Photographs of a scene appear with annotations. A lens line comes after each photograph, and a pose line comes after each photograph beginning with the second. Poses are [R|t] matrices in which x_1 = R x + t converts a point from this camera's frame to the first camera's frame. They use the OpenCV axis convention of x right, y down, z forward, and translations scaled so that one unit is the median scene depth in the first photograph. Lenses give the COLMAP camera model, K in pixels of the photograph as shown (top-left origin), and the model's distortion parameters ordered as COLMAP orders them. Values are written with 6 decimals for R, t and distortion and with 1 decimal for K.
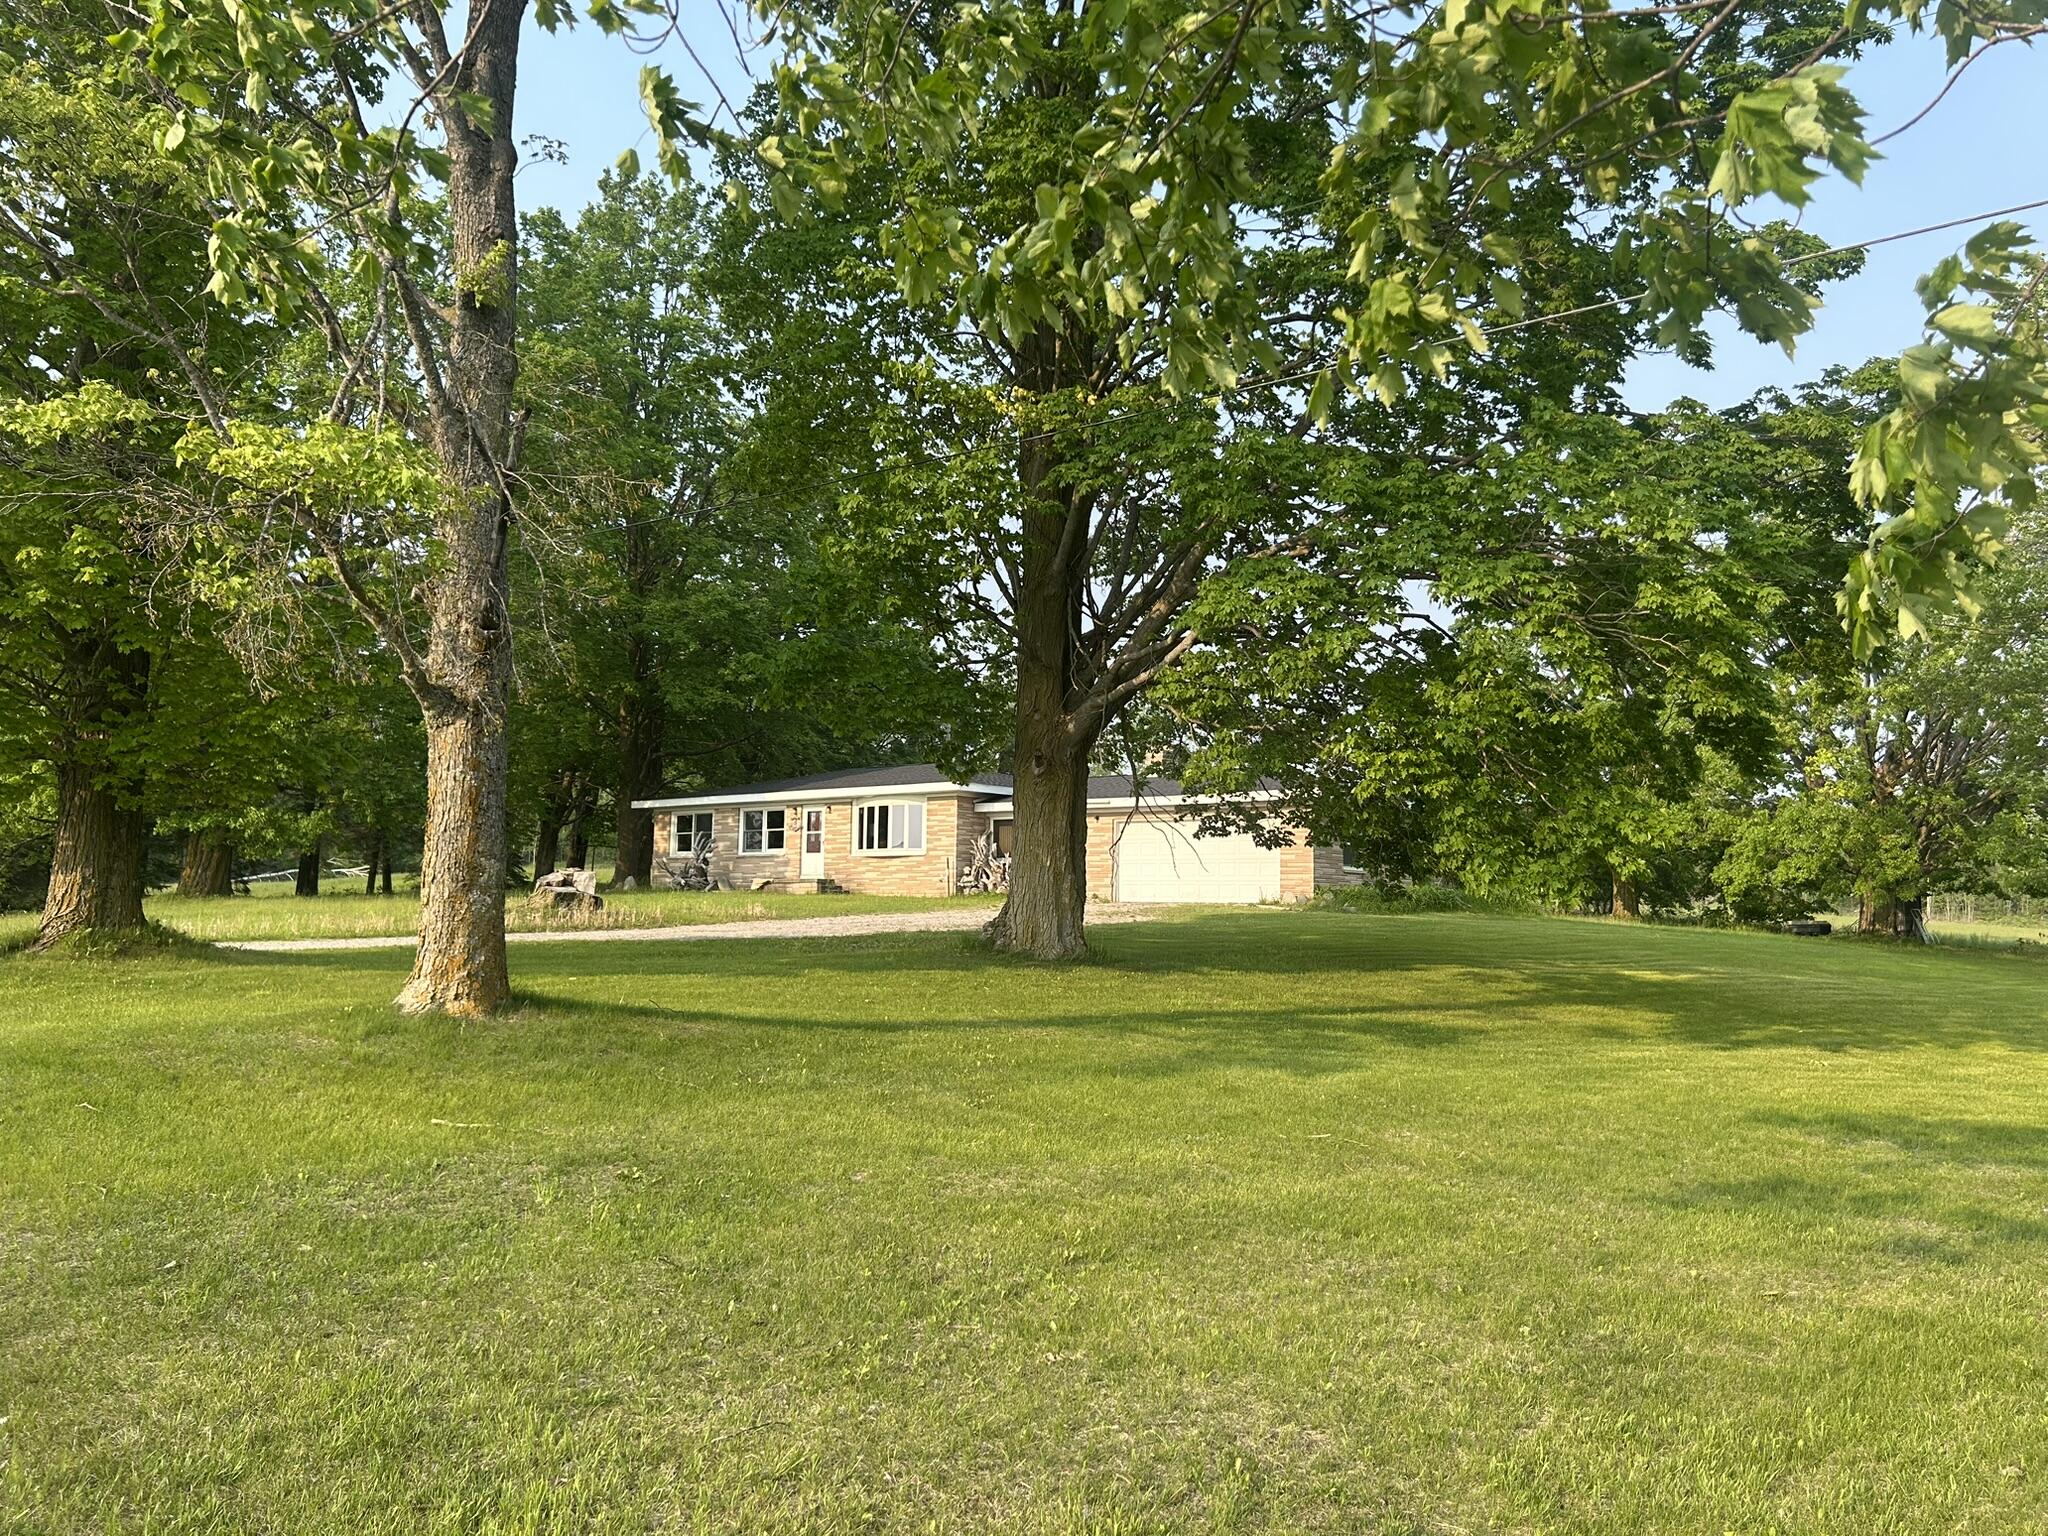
lens RADIAL K [[1543.0, 0, 1042.0], [0, 1543.0, 761.8], [0, 0, 1]] dist [0.076146, -0.080832]
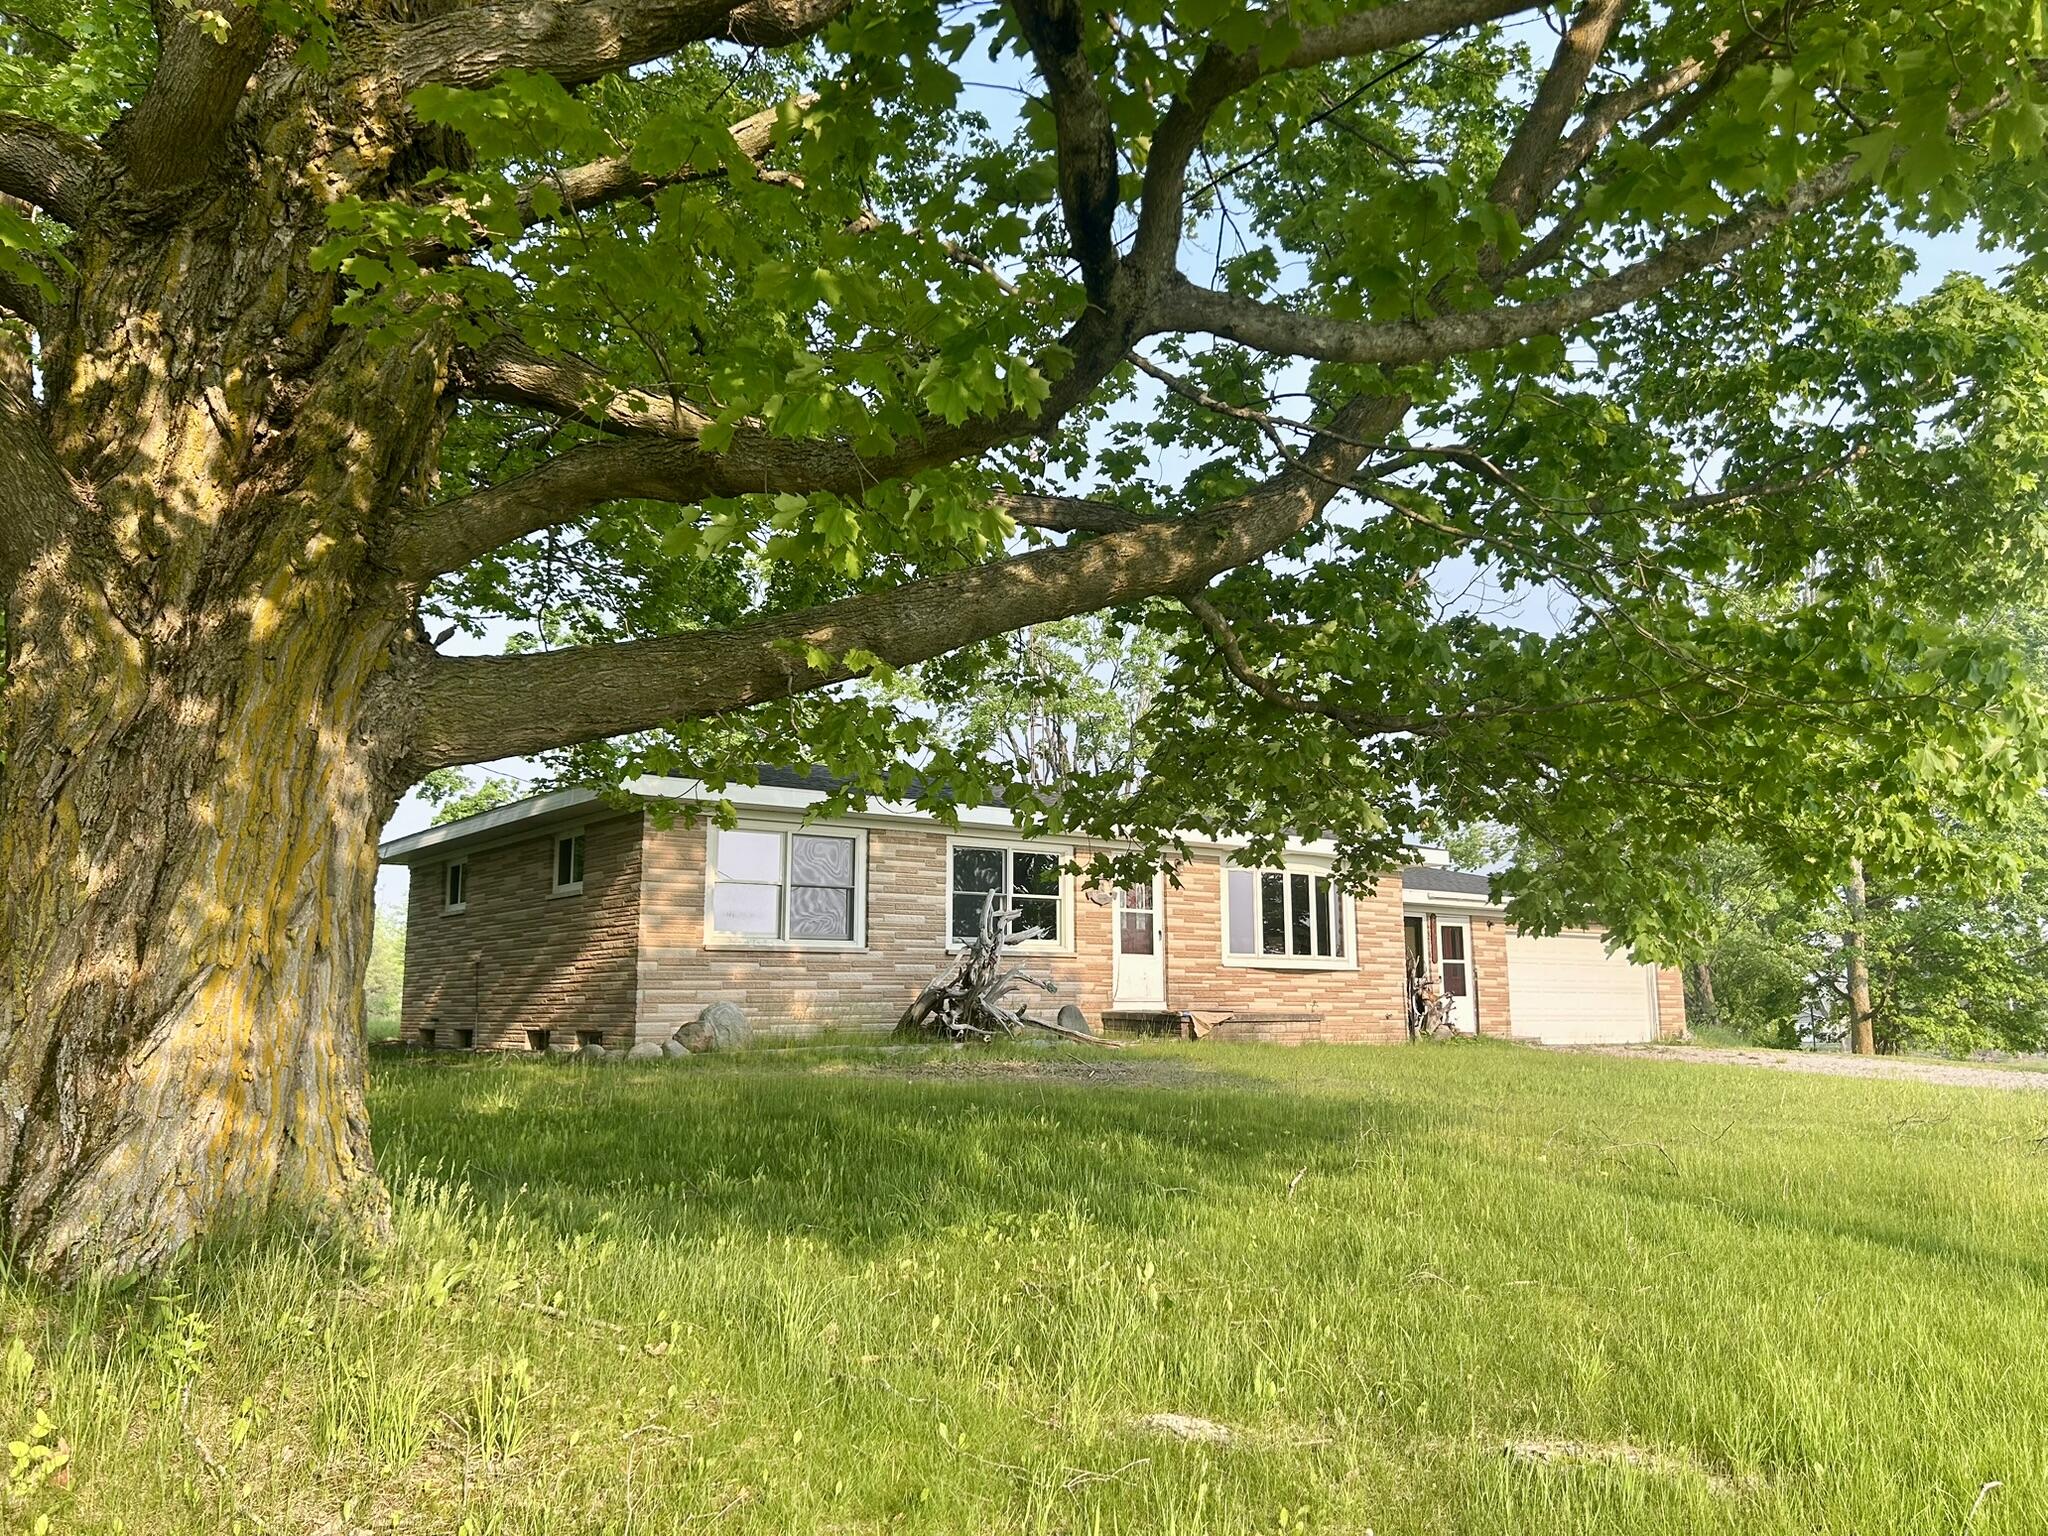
lens RADIAL K [[1543.0, 0, 1018.3], [0, 1543.0, 754.0], [0, 0, 1]] dist [0.076146, -0.080832]
pose [[0.259527, 0.137695, 0.955869, -1.909956], [-0.097481, 0.988463, -0.115923, 0.174389], [-0.960804, -0.063094, 0.269955, 2.806396]]
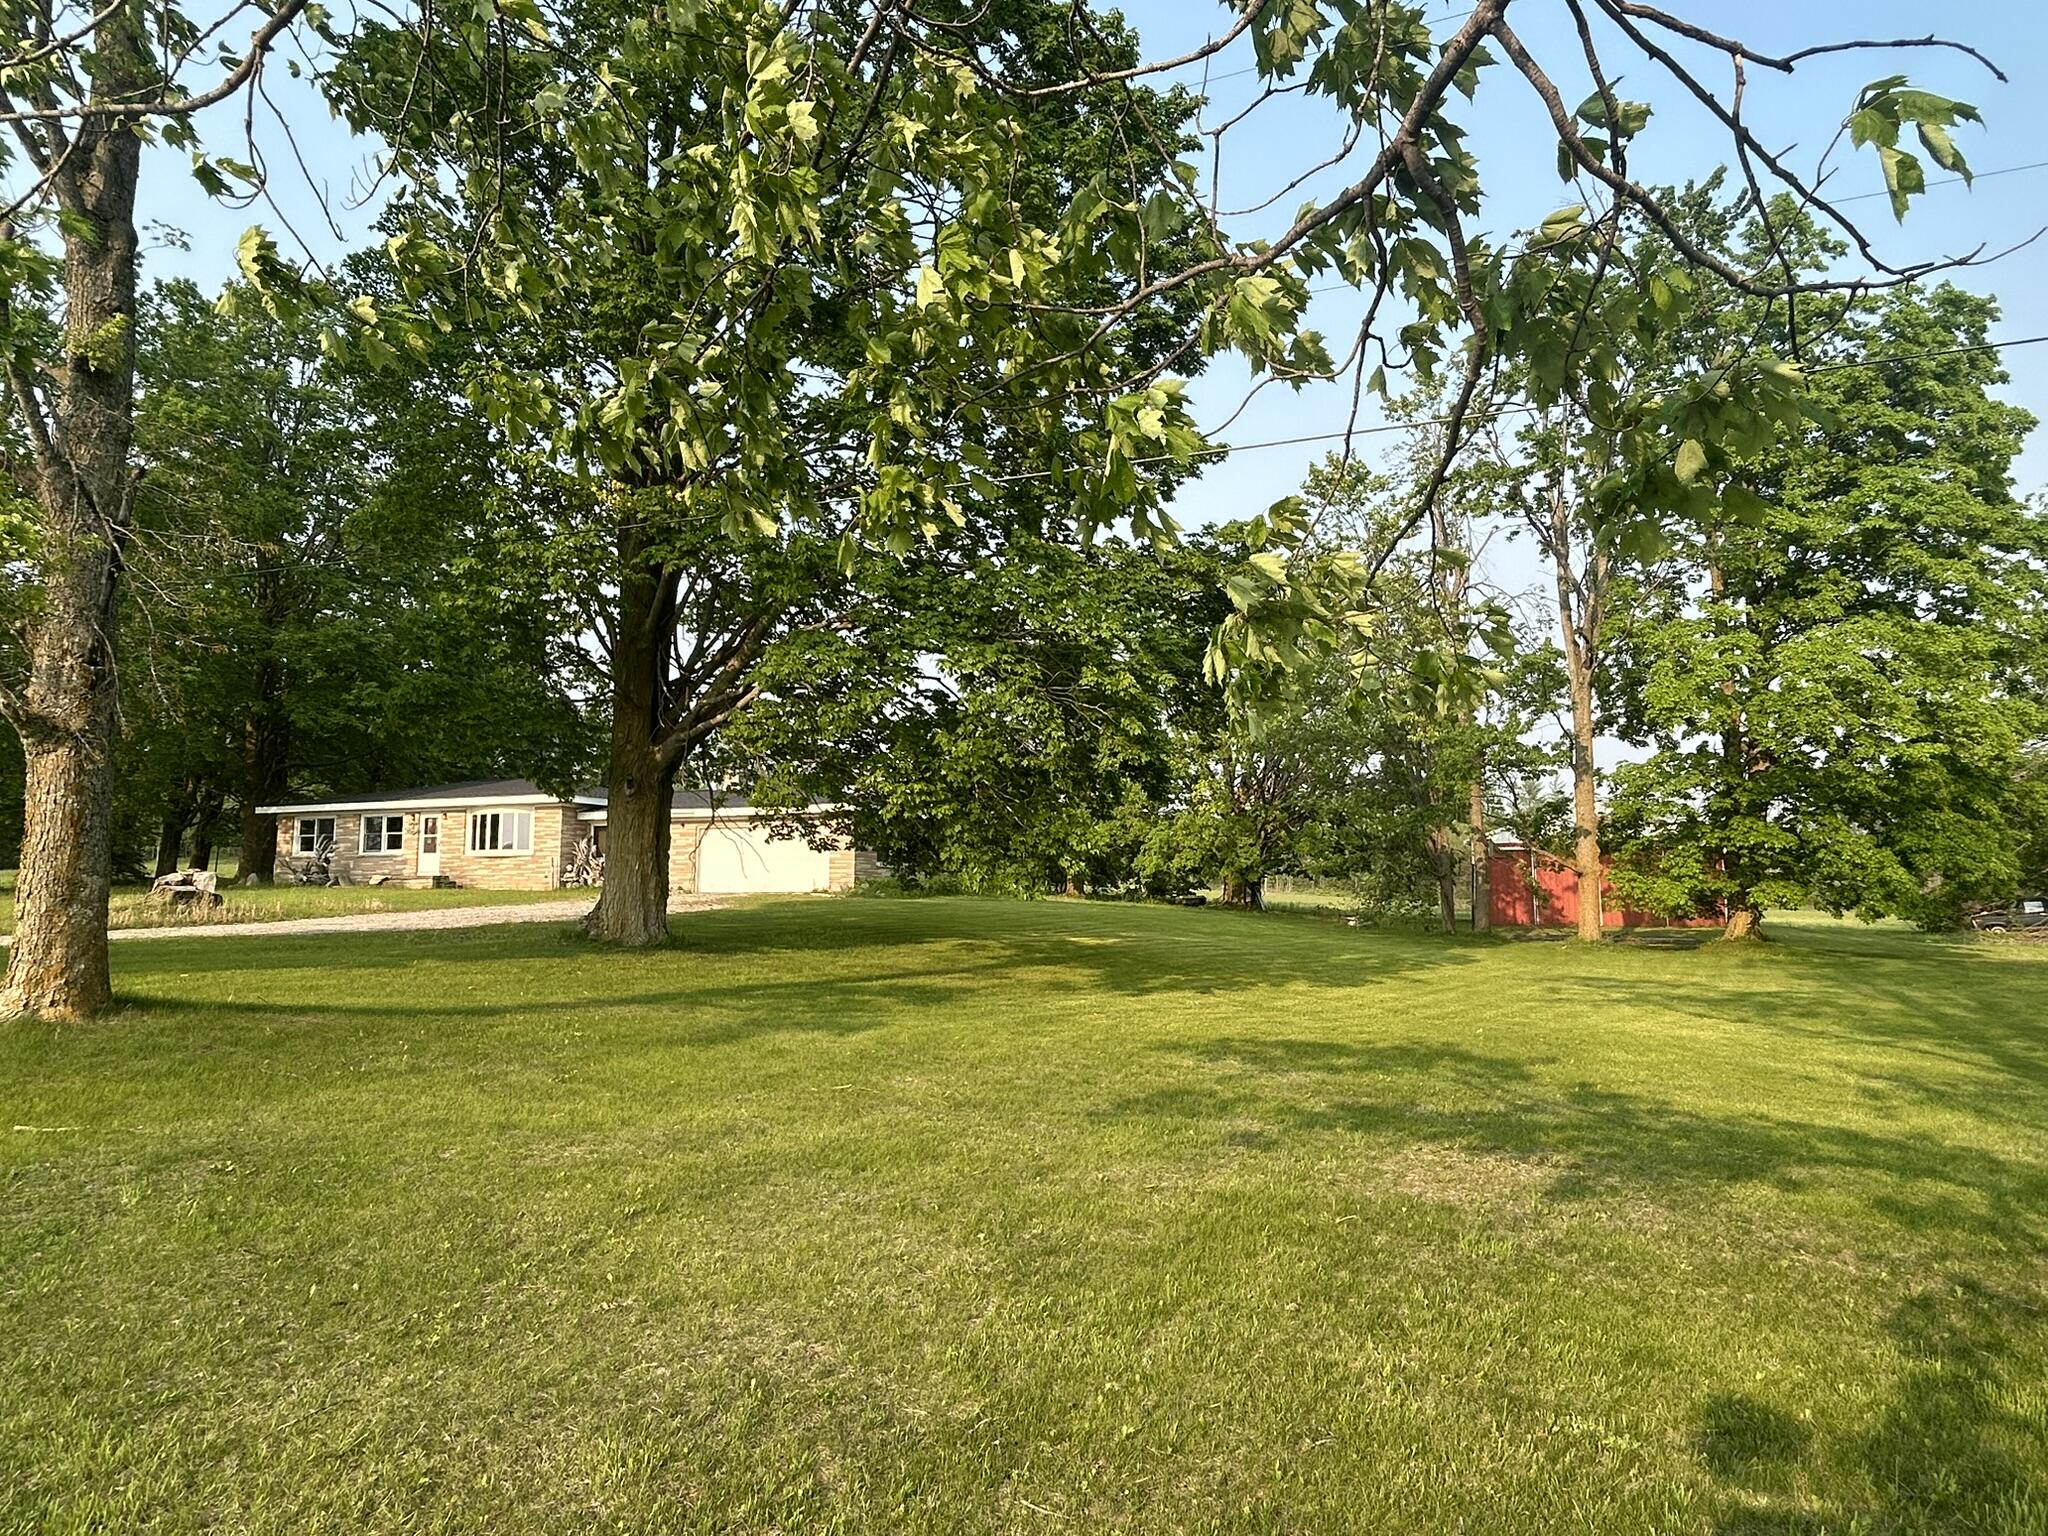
lens RADIAL K [[1190.4, 0, 1018.8], [0, 1190.4, 775.4], [0, 0, 1]] dist [-0.000539, 0.005532]
pose [[0.952421, 0.018518, 0.304222, 0.005784], [-0.017514, 0.999828, -0.006029, -0.008711], [-0.304281, 0.000414, 0.952582, 0.002818]]
